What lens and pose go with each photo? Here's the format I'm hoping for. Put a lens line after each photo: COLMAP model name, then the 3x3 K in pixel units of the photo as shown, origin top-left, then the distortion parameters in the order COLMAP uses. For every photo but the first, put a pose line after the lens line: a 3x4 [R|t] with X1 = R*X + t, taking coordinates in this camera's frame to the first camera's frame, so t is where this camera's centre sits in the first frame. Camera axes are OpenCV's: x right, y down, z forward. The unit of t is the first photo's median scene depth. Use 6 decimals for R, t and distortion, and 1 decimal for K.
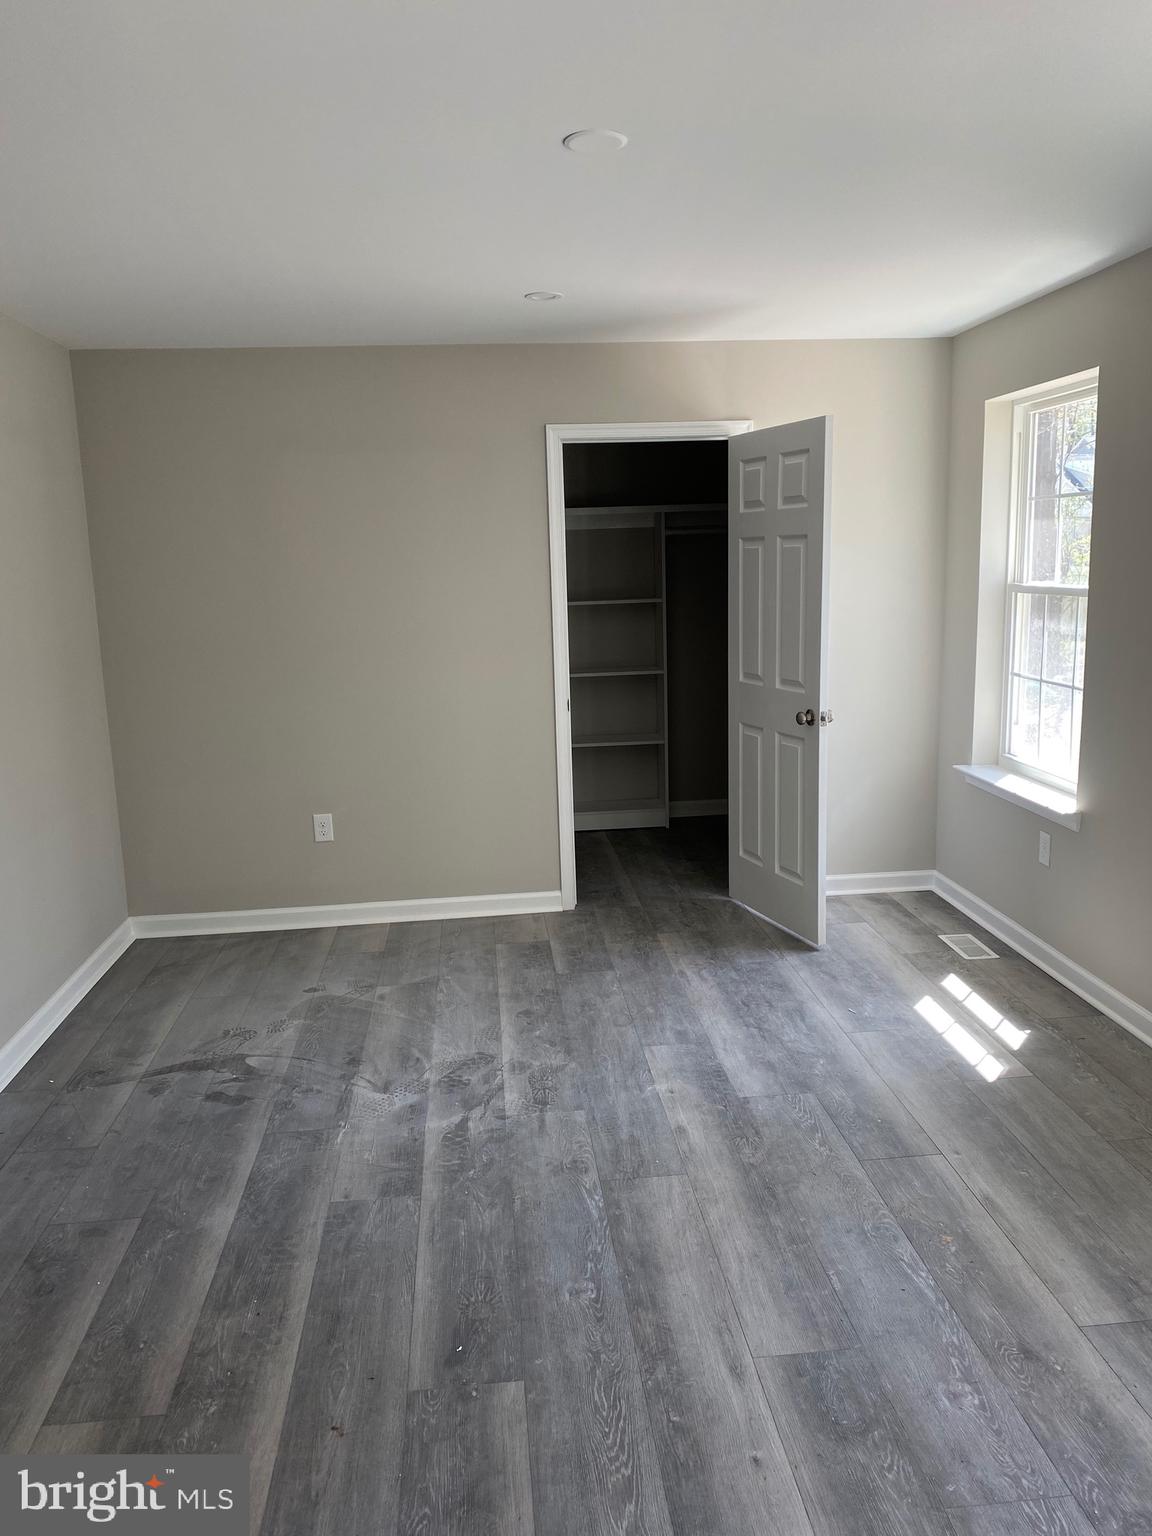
lens RADIAL K [[1175.9, 0, 576.0], [0, 1175.9, 768.0], [0, 0, 1]] dist [0.004500, 0.000000]
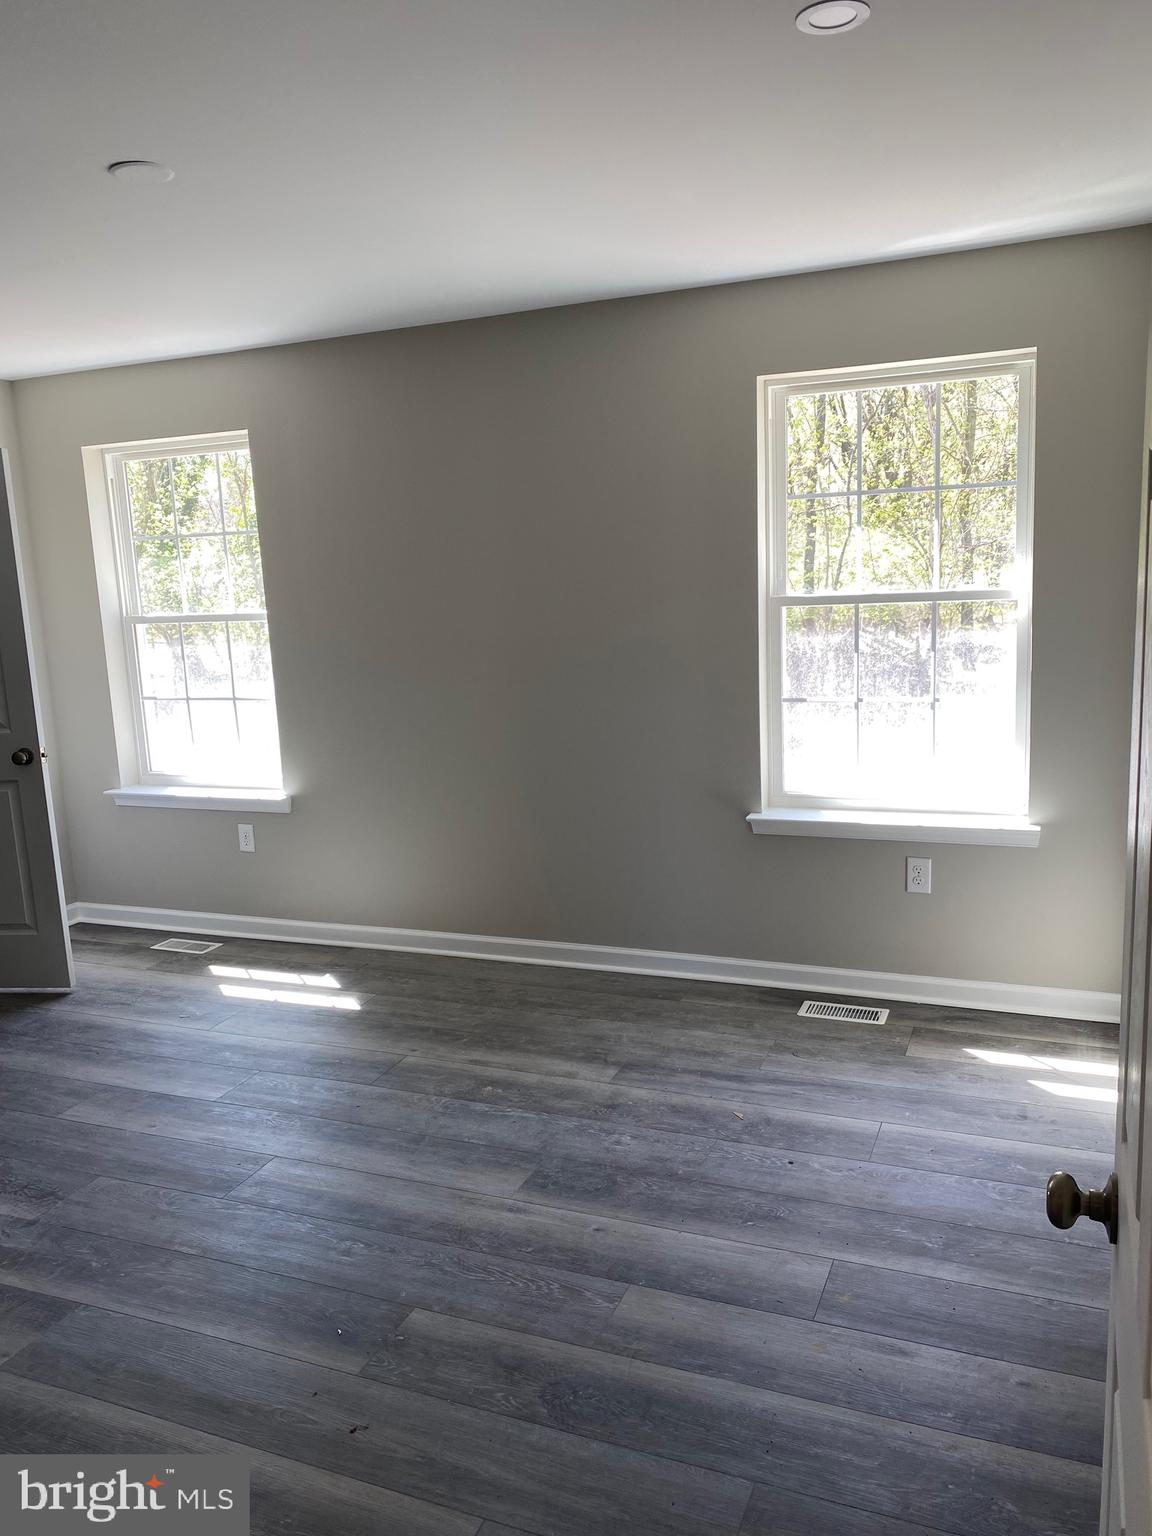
lens RADIAL K [[1203.2, 0, 576.0], [0, 1203.2, 768.0], [0, 0, 1]] dist [-0.002595, -0.005817]
pose [[0.477195, -0.150851, 0.865754, -0.542925], [0.198542, 0.978192, 0.061008, -0.005981], [-0.856076, 0.142775, 0.496738, 0.153805]]
